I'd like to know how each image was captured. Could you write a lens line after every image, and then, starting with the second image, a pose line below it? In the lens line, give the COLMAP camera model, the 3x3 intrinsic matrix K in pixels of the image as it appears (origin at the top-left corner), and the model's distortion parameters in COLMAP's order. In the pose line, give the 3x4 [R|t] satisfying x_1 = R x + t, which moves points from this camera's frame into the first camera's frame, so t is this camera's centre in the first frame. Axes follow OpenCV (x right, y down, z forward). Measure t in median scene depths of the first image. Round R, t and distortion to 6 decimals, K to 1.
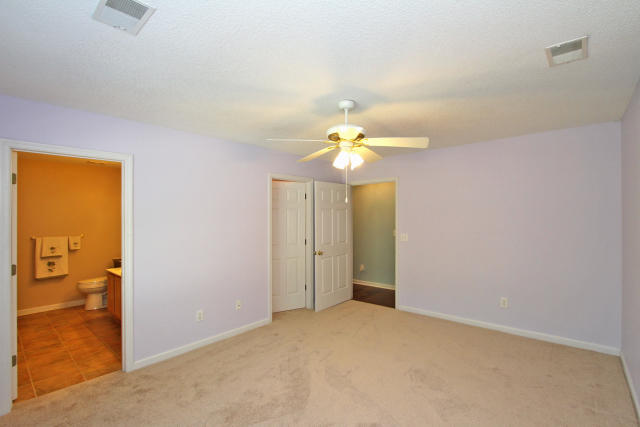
lens RADIAL K [[294.4, 0, 319.6], [0, 294.4, 212.8], [0, 0, 1]] dist [-0.008375, 0.001188]
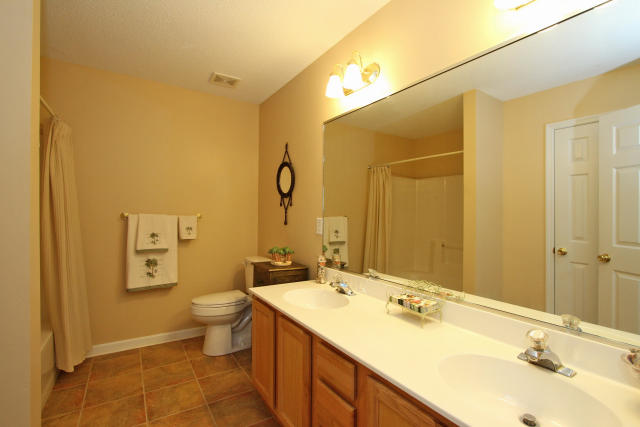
lens RADIAL K [[294.4, 0, 320.0], [0, 294.4, 214.7], [0, 0, 1]] dist [-0.008375, 0.001188]
pose [[0.962849, 0.013950, -0.269680, -0.458238], [-0.013361, 0.999903, 0.004018, 0.076007], [0.269709, -0.000266, 0.962942, 0.546912]]
